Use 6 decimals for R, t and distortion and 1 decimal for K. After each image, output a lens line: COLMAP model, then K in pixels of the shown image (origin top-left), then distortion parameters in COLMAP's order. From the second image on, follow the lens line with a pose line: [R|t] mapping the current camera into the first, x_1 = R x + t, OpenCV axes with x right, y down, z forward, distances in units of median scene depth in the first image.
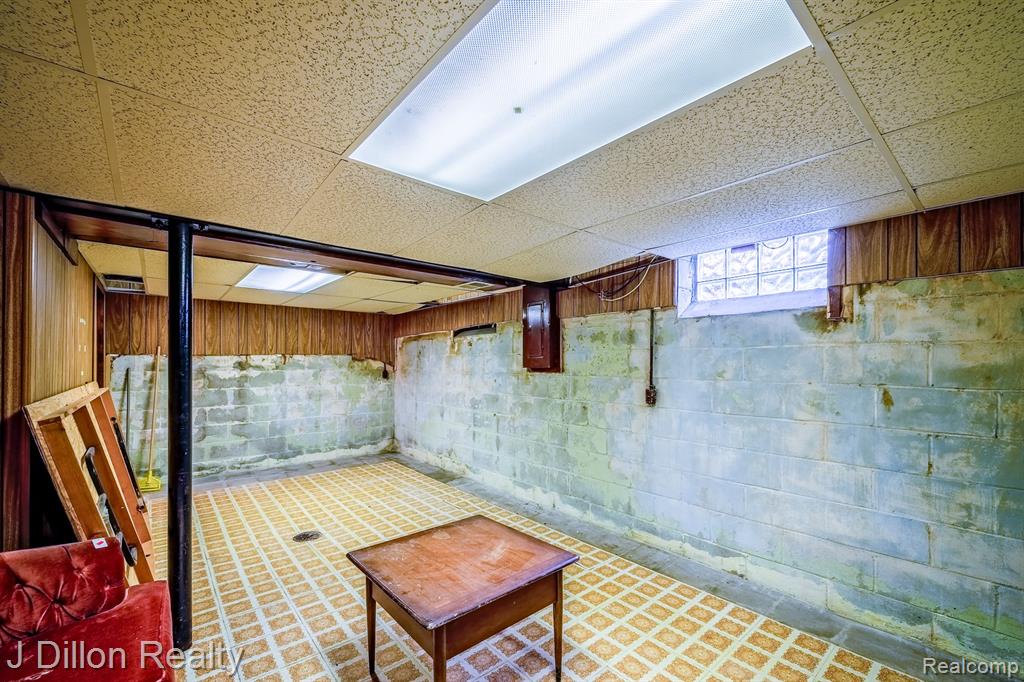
lens RADIAL K [[423.6, 0, 510.6], [0, 423.6, 362.1], [0, 0, 1]] dist [0.001431, -0.001827]
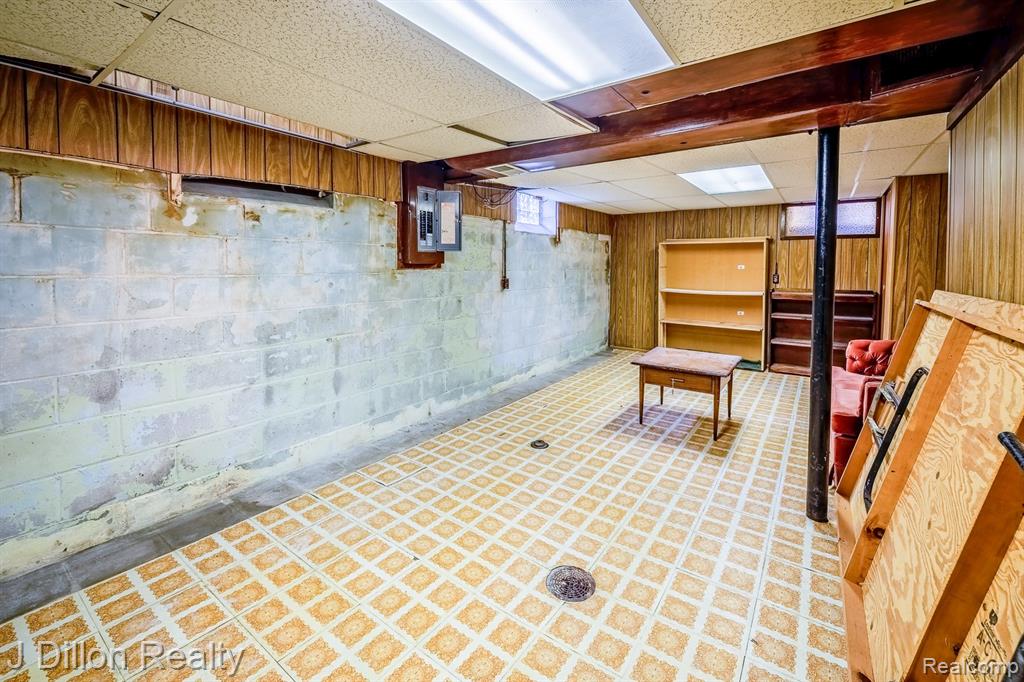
lens RADIAL K [[423.6, 0, 533.4], [0, 423.6, 282.8], [0, 0, 1]] dist [0.001431, -0.001827]
pose [[-0.267538, -0.039860, 0.962723, -0.661159], [-0.004262, 0.999183, 0.040185, 0.013615], [-0.963538, 0.006647, -0.267489, 0.816000]]
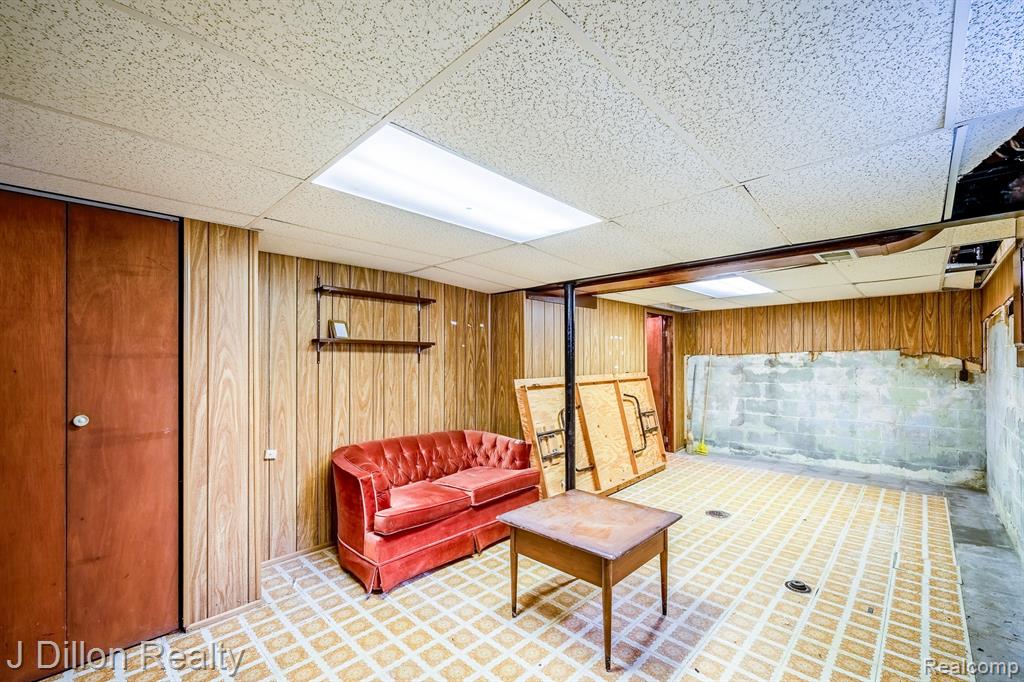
lens RADIAL K [[423.6, 0, 520.8], [0, 423.6, 356.1], [0, 0, 1]] dist [0.001431, -0.001827]
pose [[0.107659, -0.013935, -0.994090, 0.414408], [0.006827, 0.999889, -0.013277, 0.000921], [0.994164, -0.005357, 0.107742, 0.250694]]
